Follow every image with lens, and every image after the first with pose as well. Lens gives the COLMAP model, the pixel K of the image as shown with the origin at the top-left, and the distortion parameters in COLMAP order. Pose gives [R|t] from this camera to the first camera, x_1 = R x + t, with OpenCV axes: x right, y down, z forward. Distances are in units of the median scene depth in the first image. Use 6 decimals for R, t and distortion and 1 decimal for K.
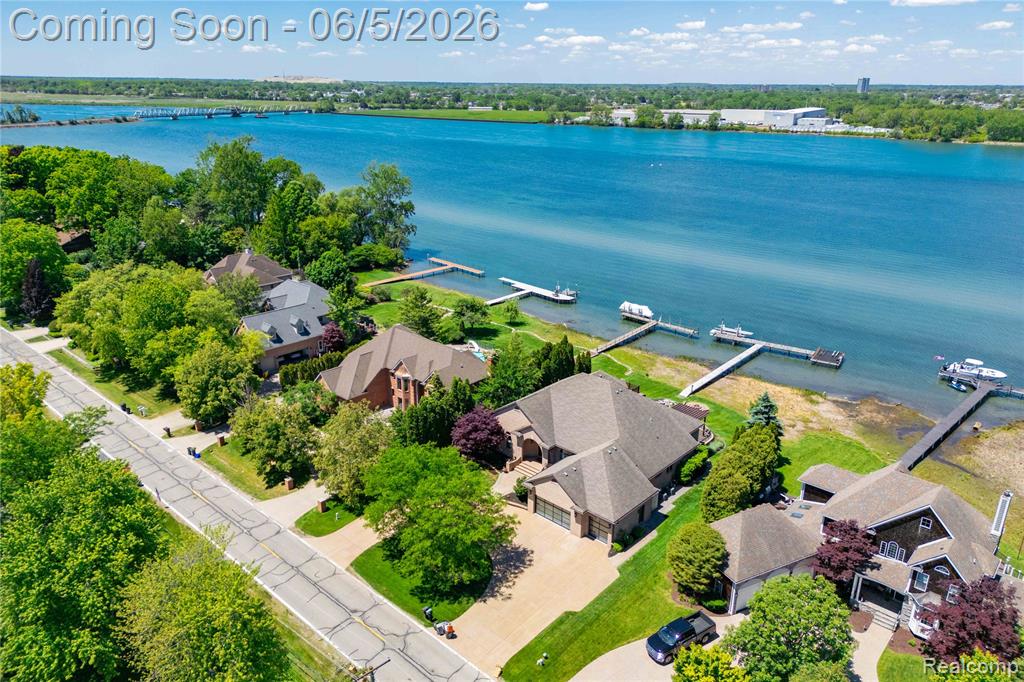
lens RADIAL K [[717.9, 0, 511.3], [0, 717.9, 341.5], [0, 0, 1]] dist [0.066746, -0.071744]
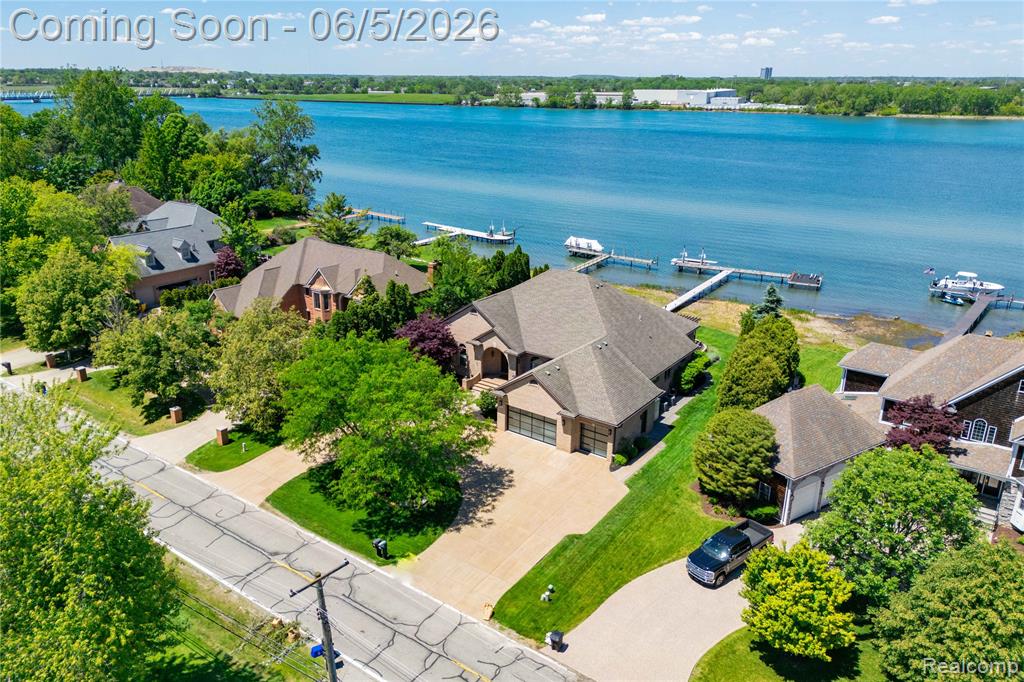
lens RADIAL K [[740.8, 0, 488.3], [0, 740.8, 341.1], [0, 0, 1]] dist [0.067329, -0.068109]
pose [[0.994739, -0.035304, 0.096170, -0.051250], [0.037273, 0.999129, -0.018761, 0.132732], [-0.095424, 0.022246, 0.995188, 0.175765]]
